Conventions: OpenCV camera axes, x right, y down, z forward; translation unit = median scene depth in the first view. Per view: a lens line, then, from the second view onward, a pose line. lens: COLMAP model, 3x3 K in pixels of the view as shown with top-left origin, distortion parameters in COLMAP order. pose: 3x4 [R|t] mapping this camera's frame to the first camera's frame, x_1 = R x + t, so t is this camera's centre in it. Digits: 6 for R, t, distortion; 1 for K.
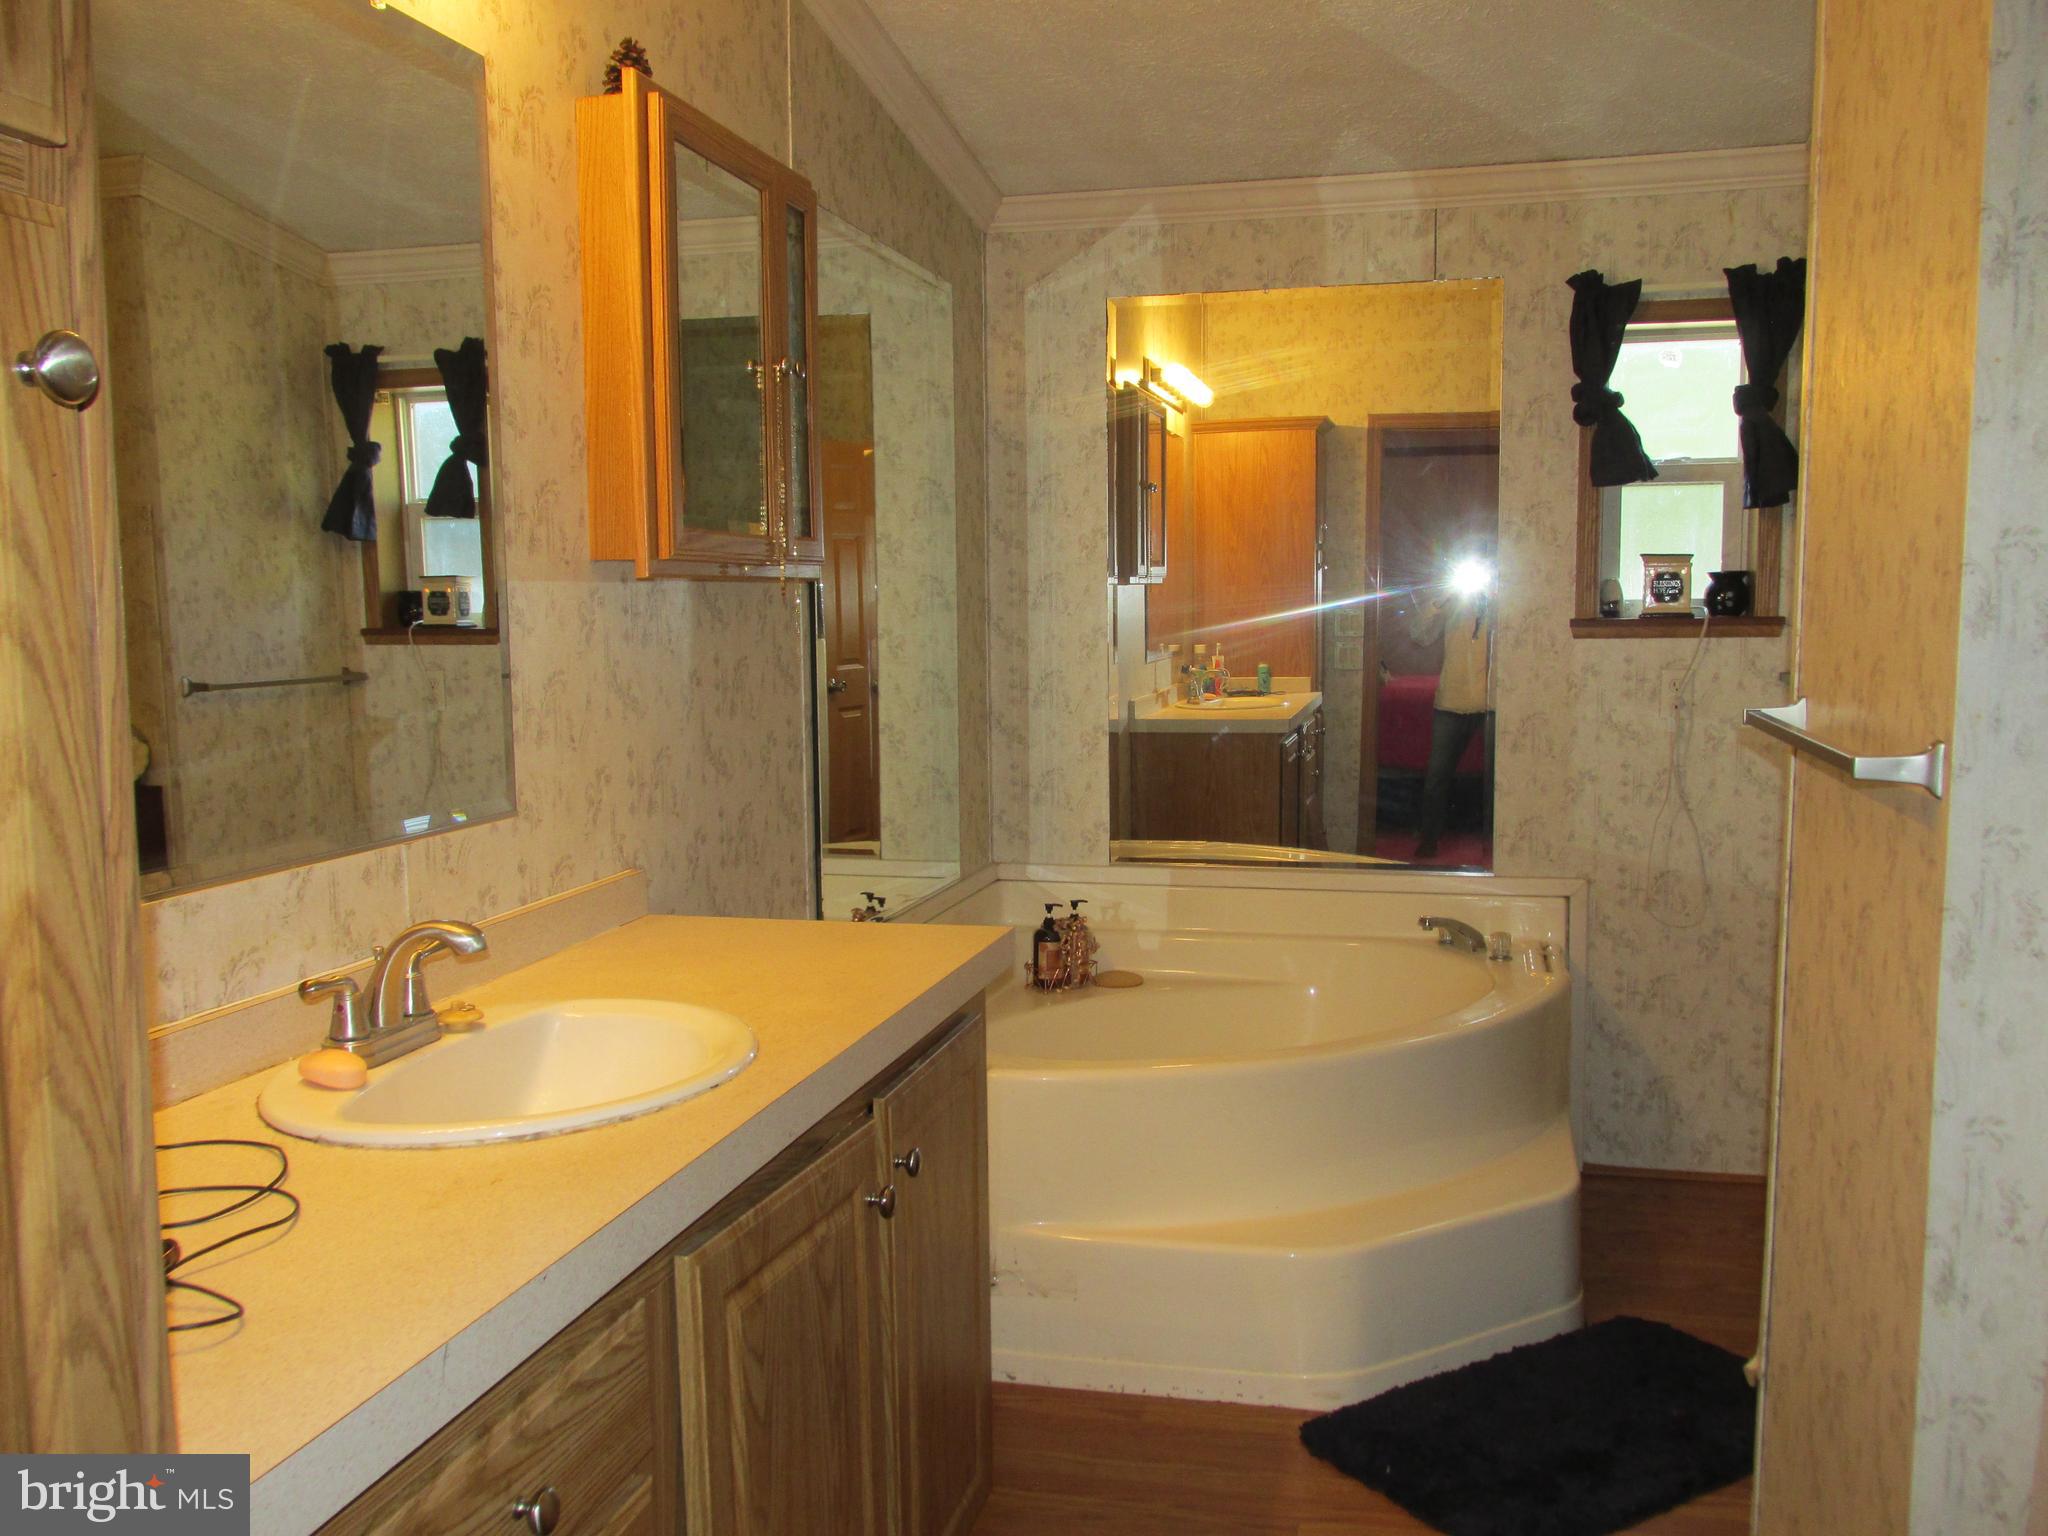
lens RADIAL K [[1739.3, 0, 1024.0], [0, 1739.3, 768.0], [0, 0, 1]] dist [-0.011673, 0.023159]
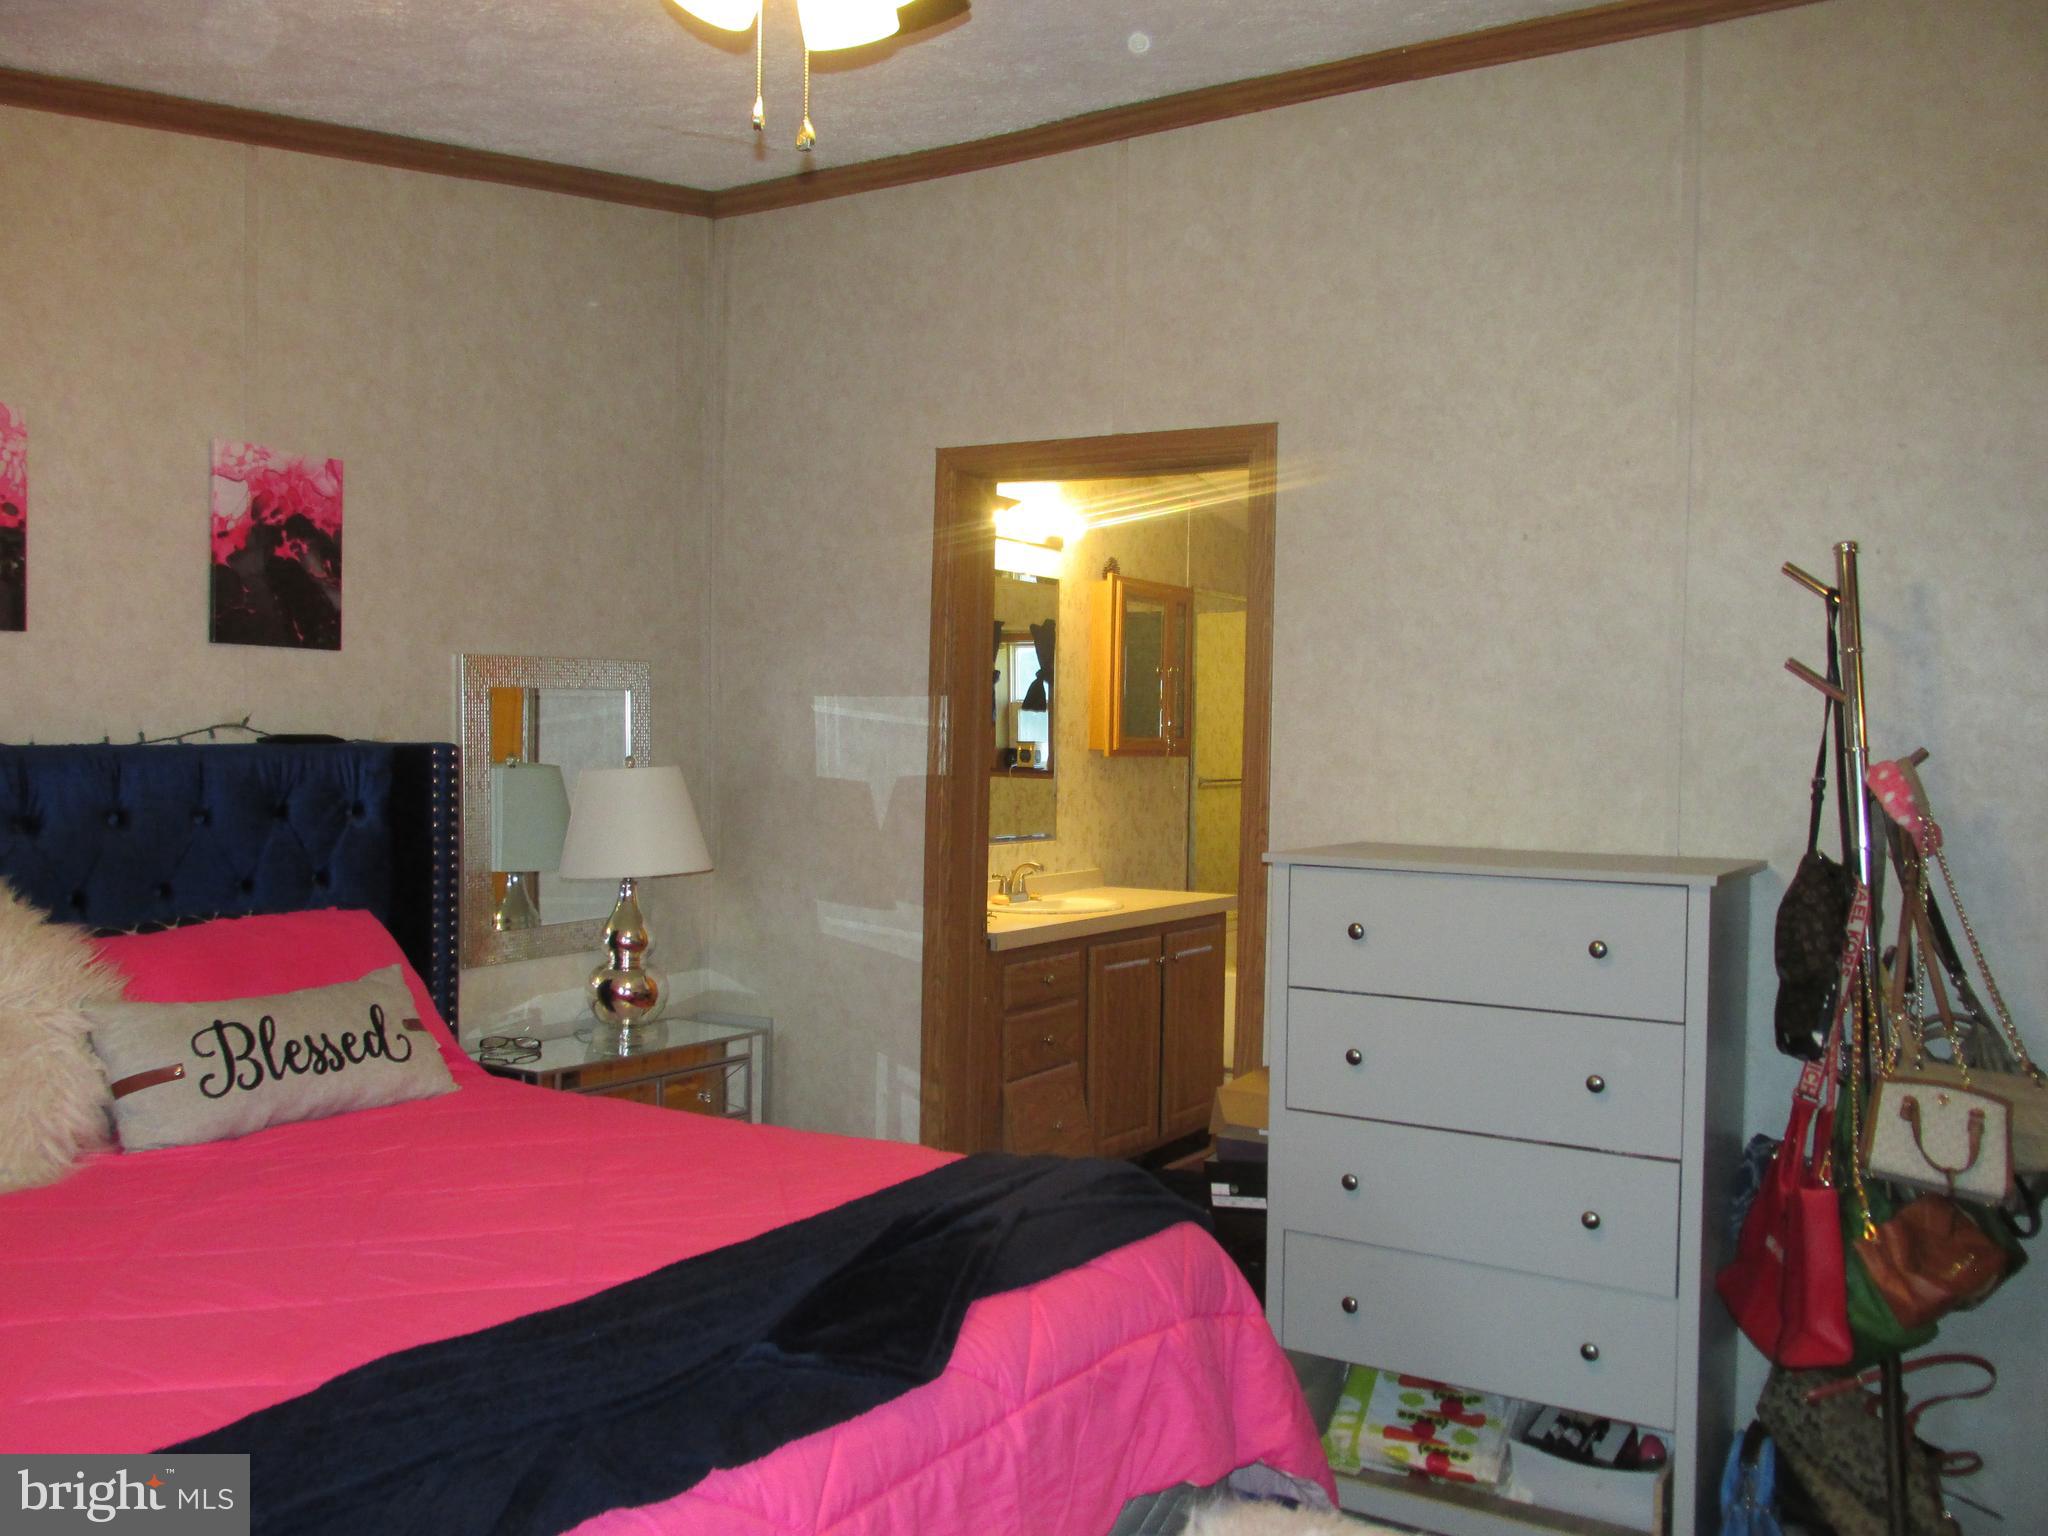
lens RADIAL K [[1739.3, 0, 1024.0], [0, 1739.3, 768.0], [0, 0, 1]] dist [-0.011673, 0.023159]
pose [[0.951273, 0.030523, -0.306837, 0.247114], [-0.055032, 0.995918, -0.071542, 0.054977], [0.303401, 0.084942, 0.949069, -0.808335]]
